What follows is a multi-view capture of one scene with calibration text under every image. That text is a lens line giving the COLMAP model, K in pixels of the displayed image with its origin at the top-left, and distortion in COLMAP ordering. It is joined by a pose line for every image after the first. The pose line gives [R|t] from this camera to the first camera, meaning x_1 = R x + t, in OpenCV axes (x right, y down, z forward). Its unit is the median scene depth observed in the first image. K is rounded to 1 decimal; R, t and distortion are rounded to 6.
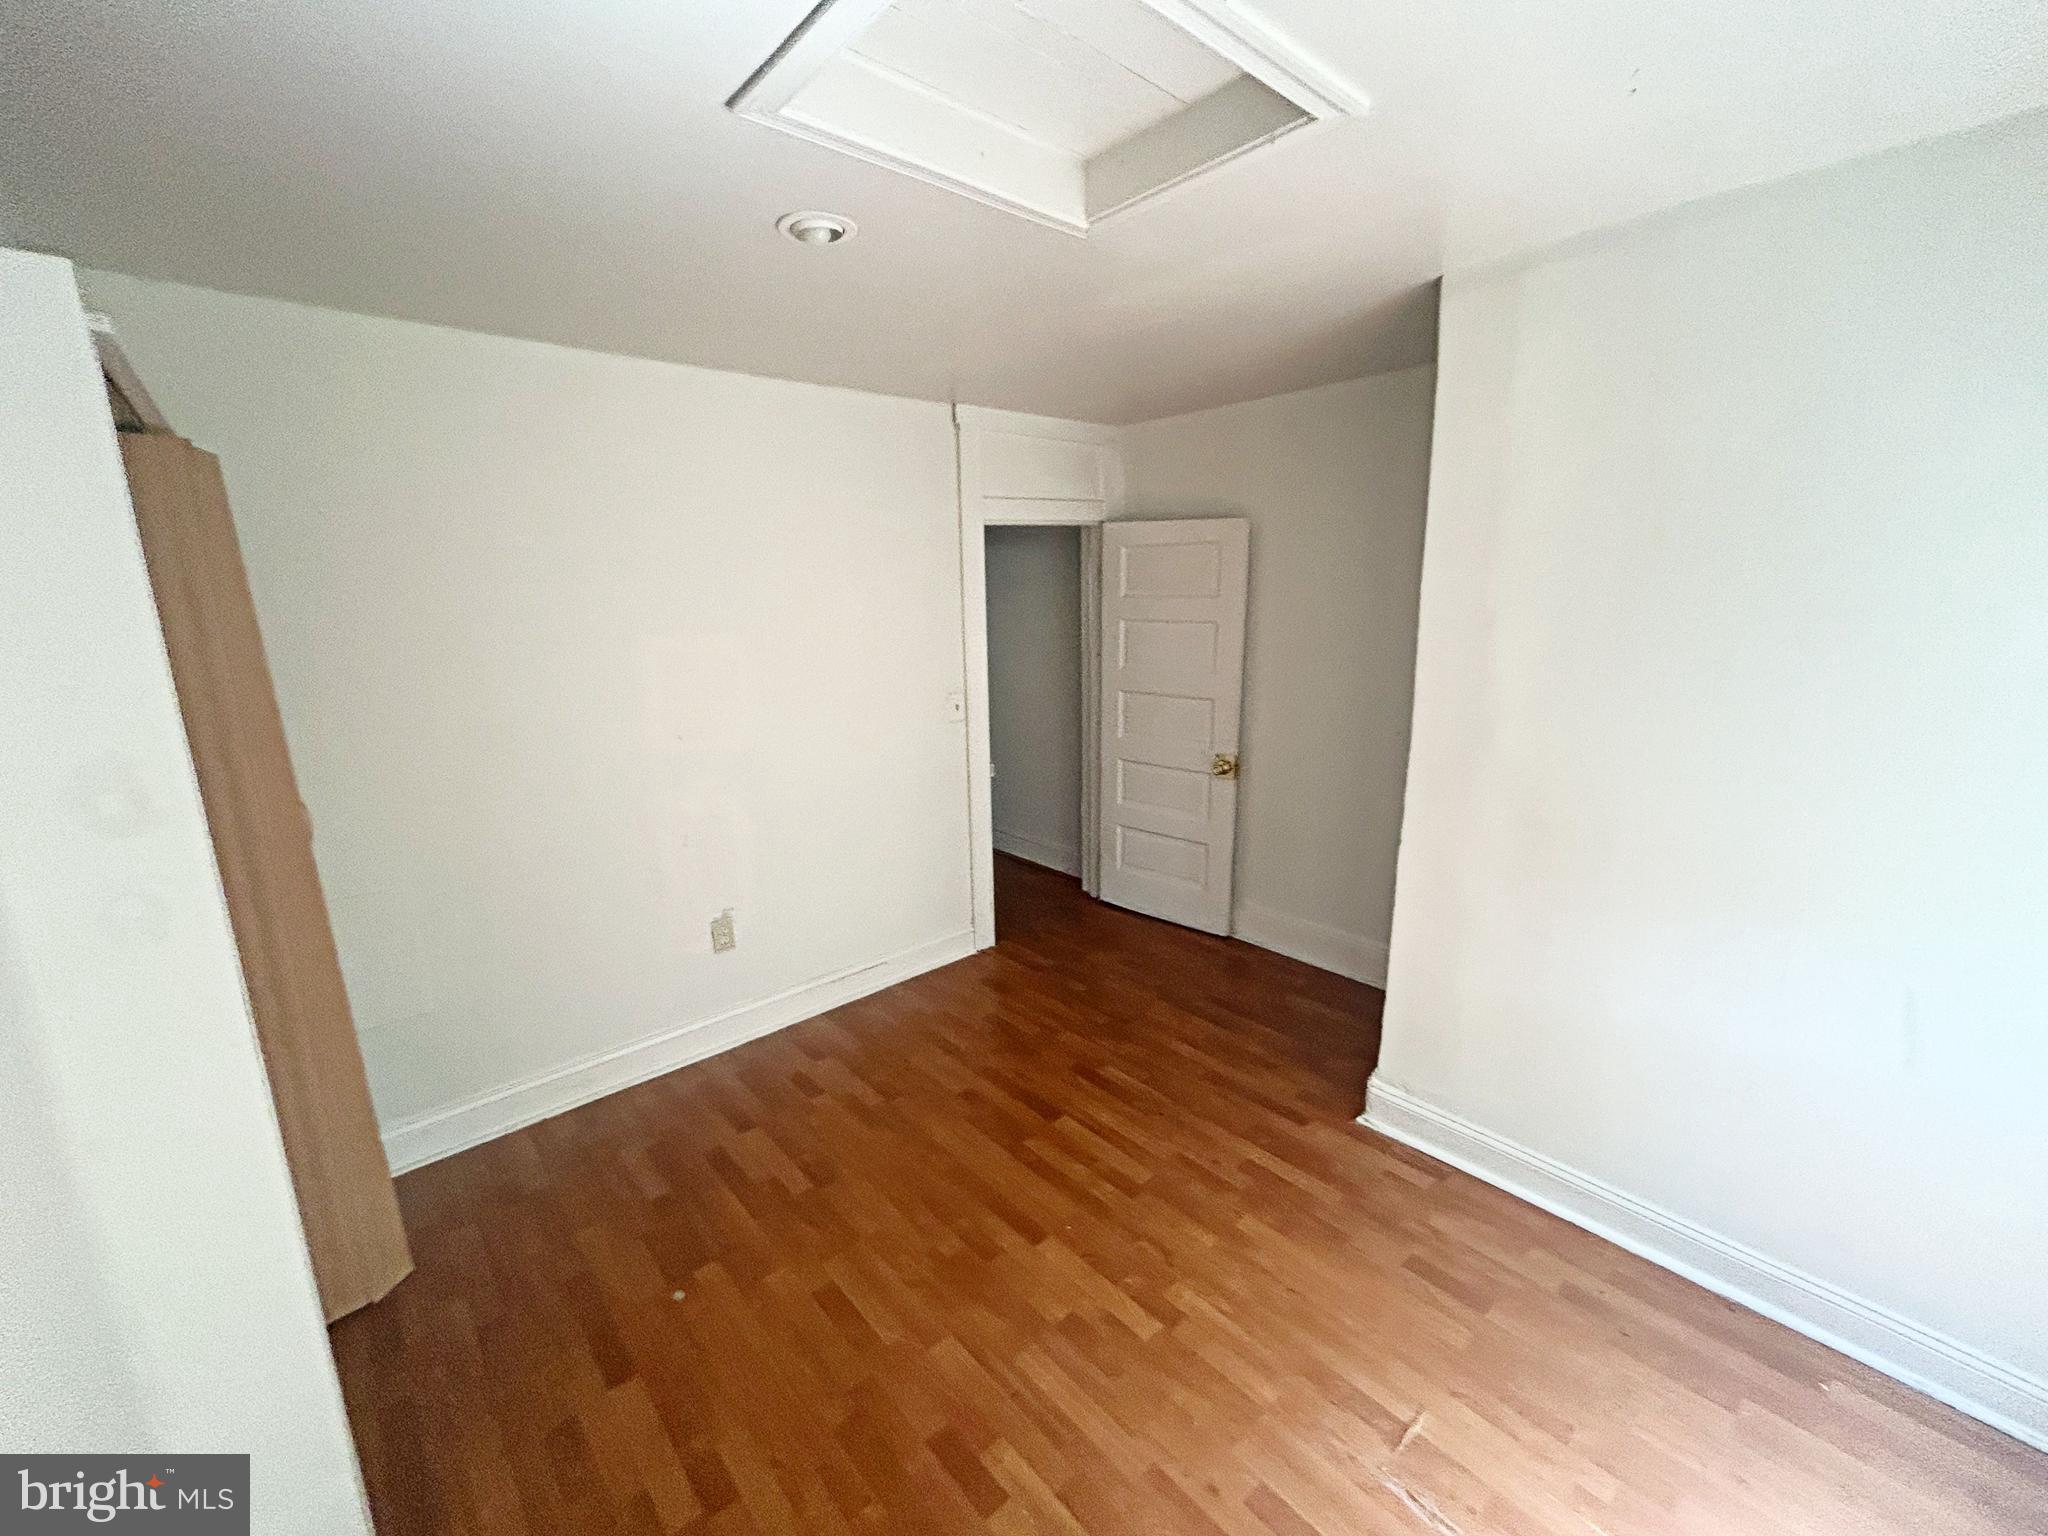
lens RADIAL K [[828.5, 0, 1024.0], [0, 828.5, 768.0], [0, 0, 1]] dist [0.001504, -0.000015]
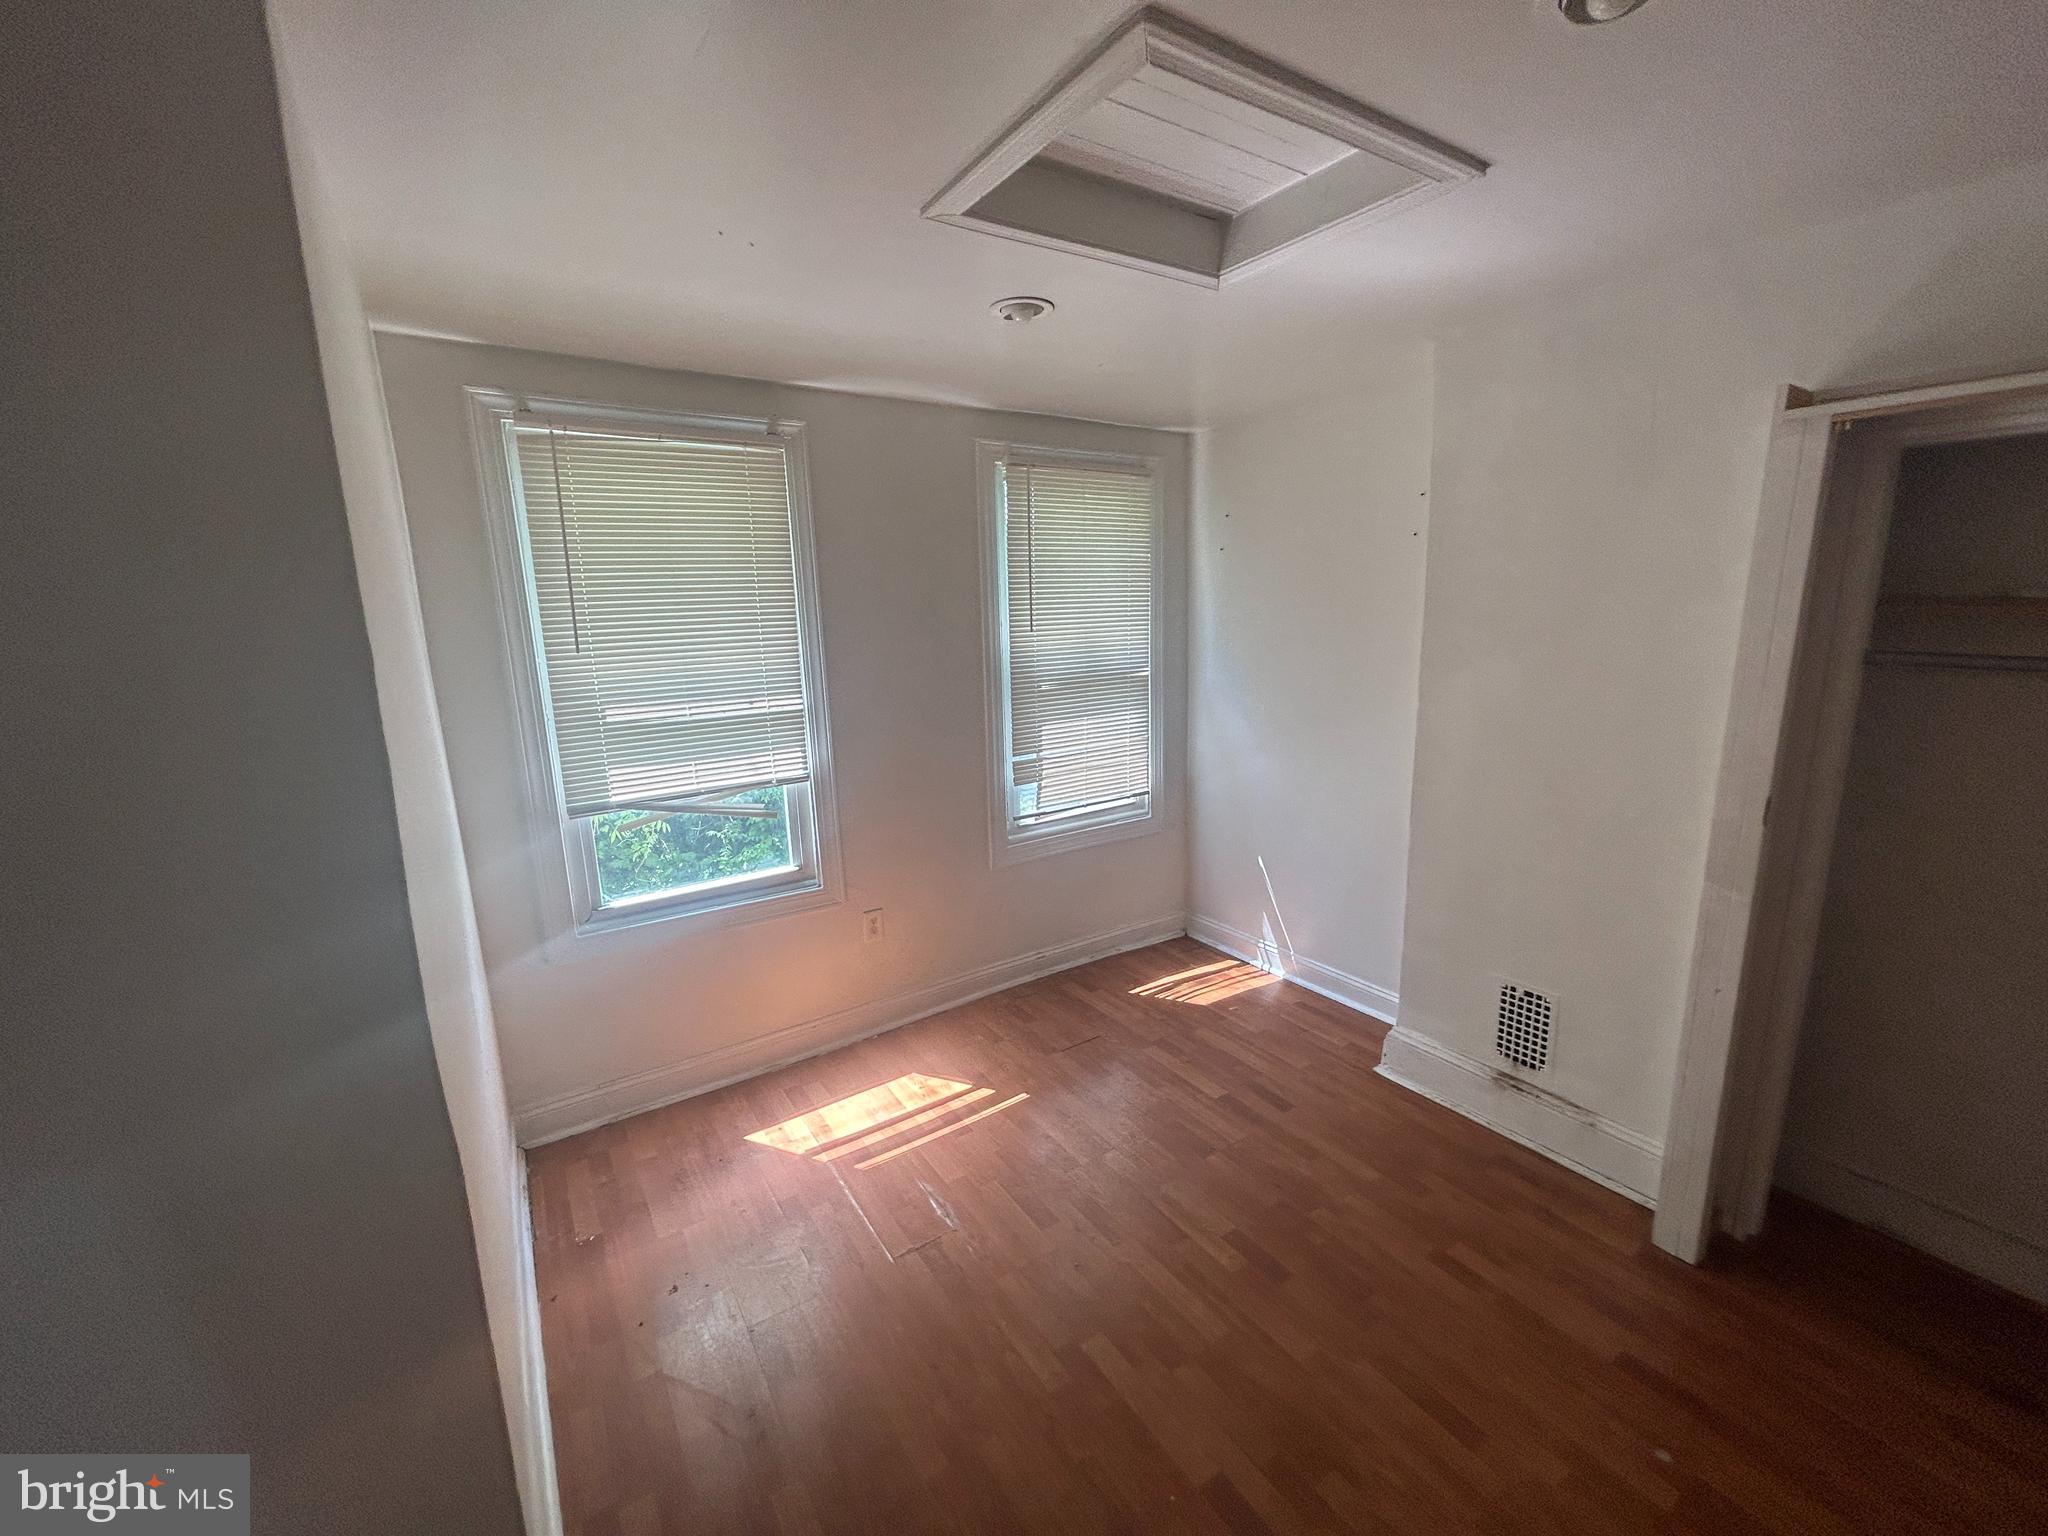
lens RADIAL K [[828.5, 0, 1024.0], [0, 828.5, 768.0], [0, 0, 1]] dist [0.001504, -0.000015]
pose [[-0.988855, 0.019556, 0.147592, 0.078577], [0.078548, 0.910668, 0.405602, -0.392163], [-0.126475, 0.412675, -0.902055, 1.719773]]
